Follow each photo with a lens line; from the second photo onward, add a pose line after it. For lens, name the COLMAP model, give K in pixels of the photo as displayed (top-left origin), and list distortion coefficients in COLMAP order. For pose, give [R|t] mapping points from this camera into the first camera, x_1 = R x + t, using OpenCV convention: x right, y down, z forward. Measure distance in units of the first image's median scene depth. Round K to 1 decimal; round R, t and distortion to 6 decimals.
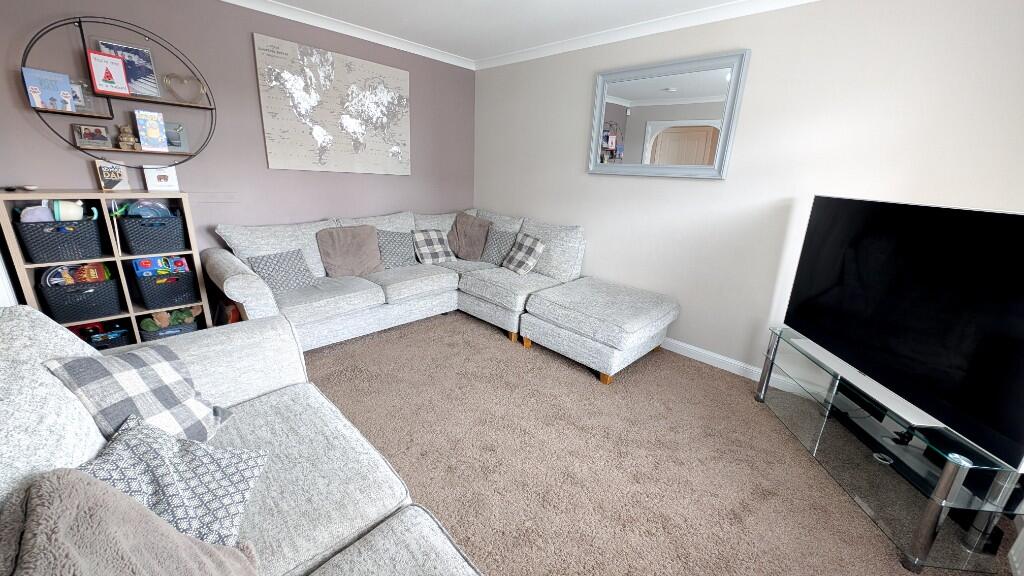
lens RADIAL K [[381.0, 0, 523.2], [0, 381.0, 289.7], [0, 0, 1]] dist [0.003109, -0.003584]
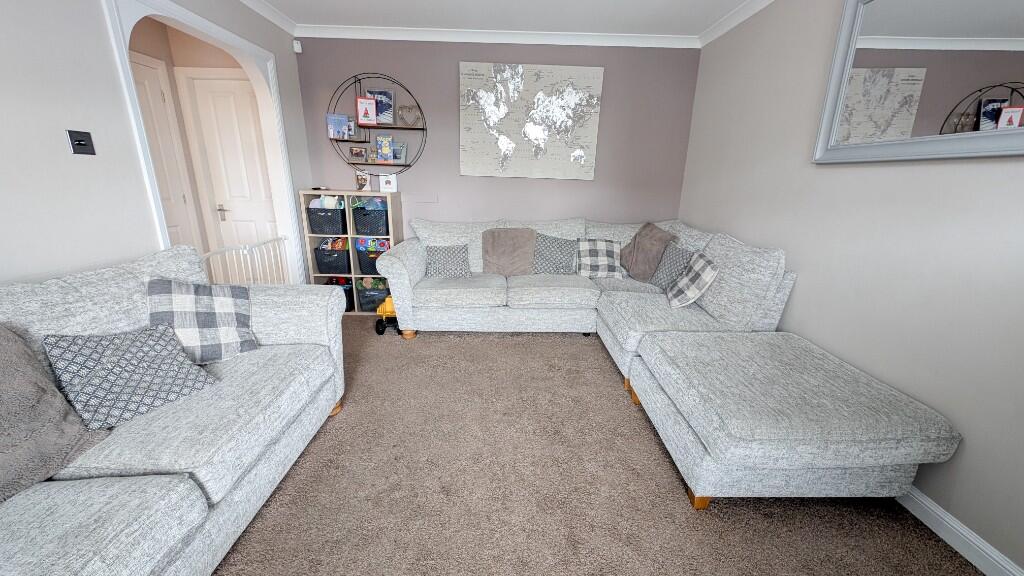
lens RADIAL K [[381.0, 0, 512.8], [0, 381.0, 291.4], [0, 0, 1]] dist [0.003109, -0.003584]
pose [[0.702553, 0.168704, -0.691346, 0.319741], [-0.199310, 0.979259, 0.036421, -0.038621], [0.683151, 0.112205, 0.721606, 0.289520]]
